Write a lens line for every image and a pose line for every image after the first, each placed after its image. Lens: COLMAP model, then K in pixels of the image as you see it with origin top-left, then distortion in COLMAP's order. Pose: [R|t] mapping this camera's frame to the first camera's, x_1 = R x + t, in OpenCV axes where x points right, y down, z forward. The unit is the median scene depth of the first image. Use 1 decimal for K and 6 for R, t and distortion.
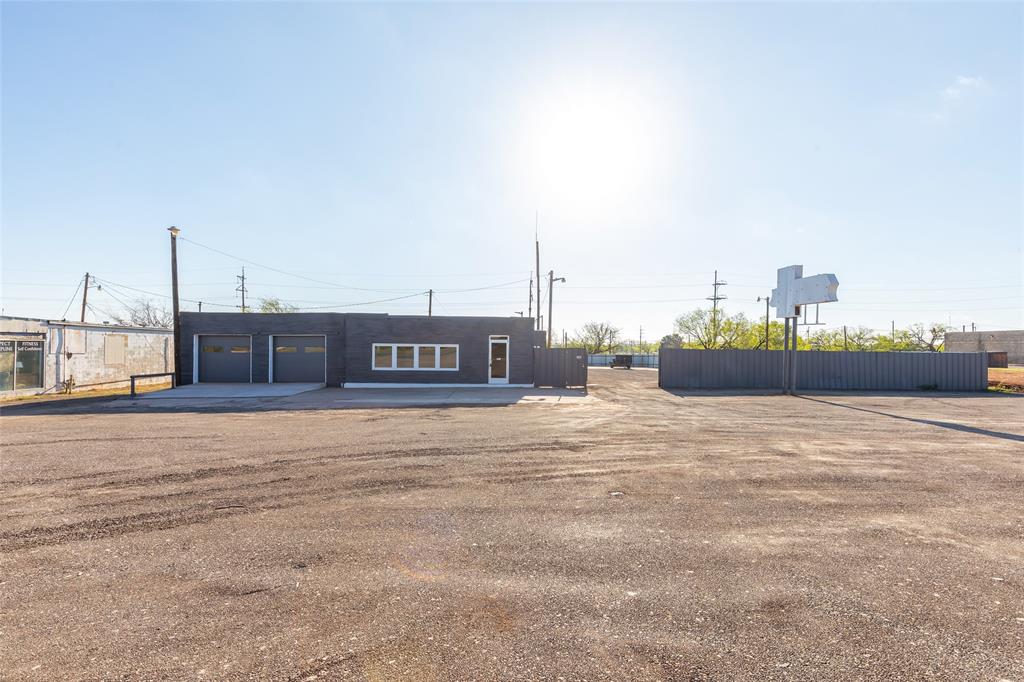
lens RADIAL K [[456.7, 0, 508.6], [0, 456.7, 345.0], [0, 0, 1]] dist [0.000574, -0.000437]
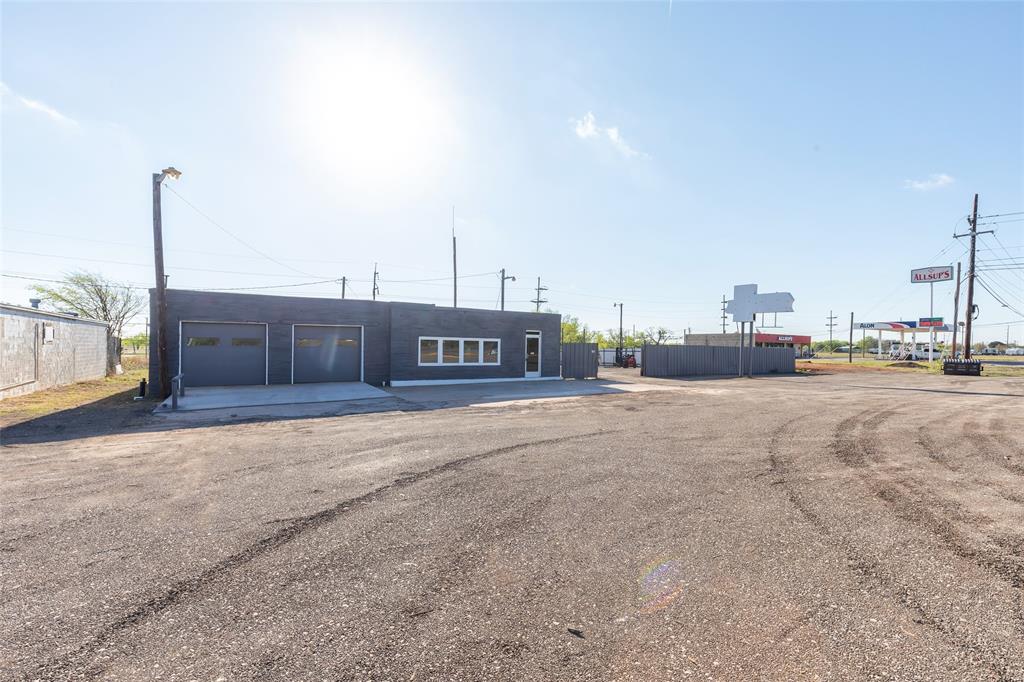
lens RADIAL K [[456.7, 0, 508.6], [0, 456.7, 345.0], [0, 0, 1]] dist [0.000574, -0.000437]
pose [[0.875347, 0.004437, 0.483475, -0.575423], [-0.008107, 0.999952, 0.005501, 0.006624], [-0.483428, -0.008735, 0.875341, 0.120231]]
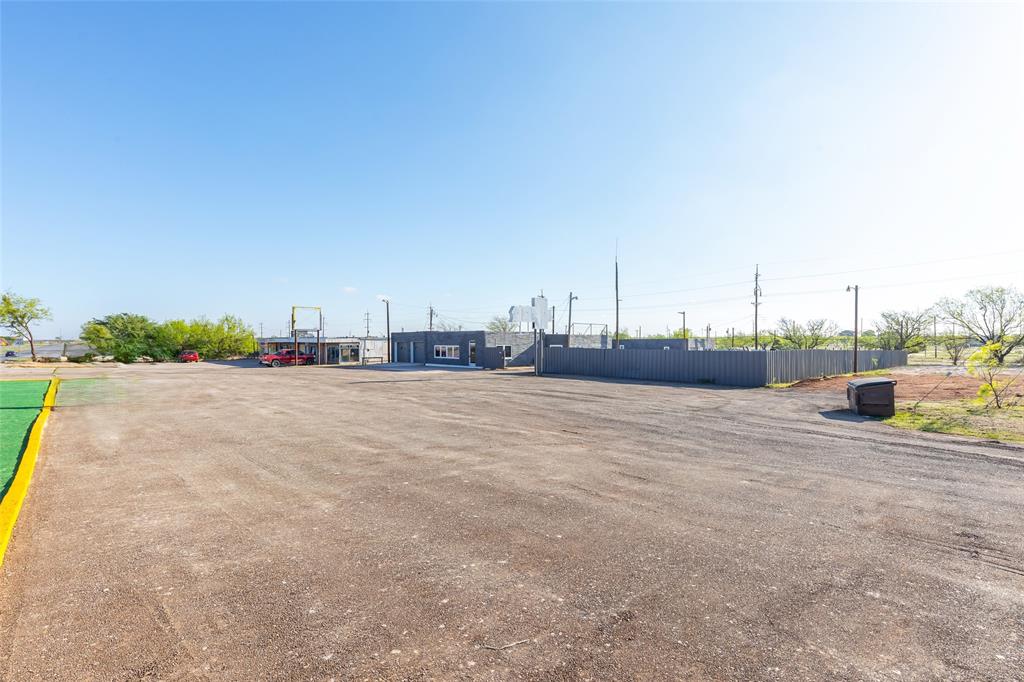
lens RADIAL K [[456.7, 0, 508.6], [0, 456.7, 345.0], [0, 0, 1]] dist [0.000574, -0.000437]
pose [[0.648489, -0.003184, -0.761217, 1.531668], [0.012739, 0.999897, 0.006670, -0.014048], [0.761117, -0.014022, 0.648463, -0.115298]]
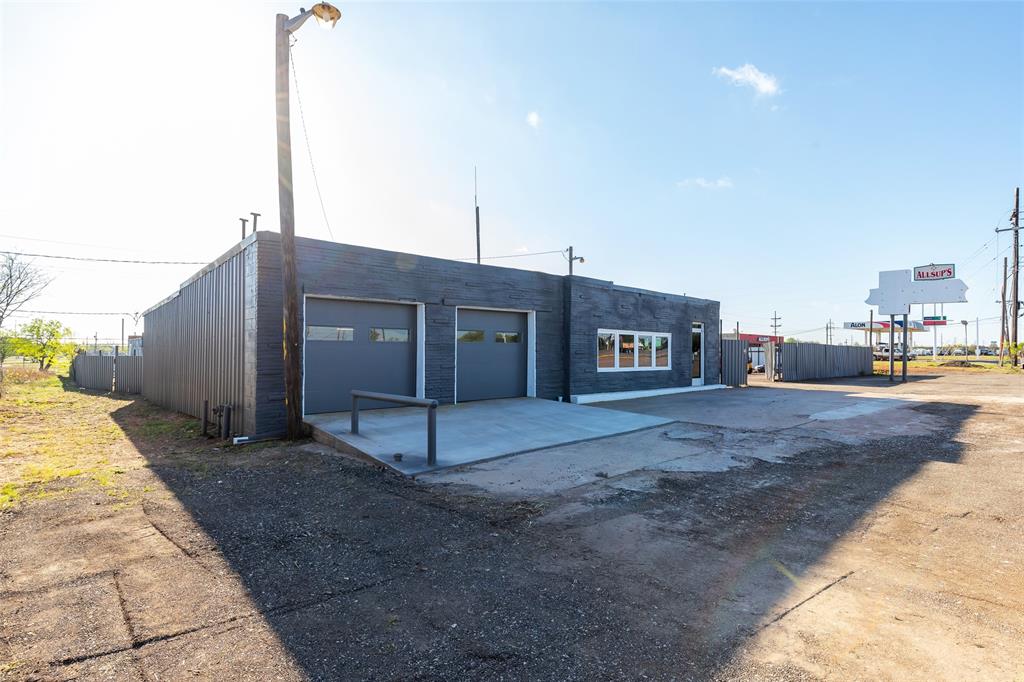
lens RADIAL K [[513.2, 0, 506.8], [0, 513.2, 342.0], [0, 0, 1]] dist [-0.032734, 0.018828]
pose [[0.771596, 0.008303, 0.636058, -0.820206], [-0.002886, 0.999950, -0.009552, 0.020765], [-0.636106, 0.005535, 0.771582, 0.545097]]
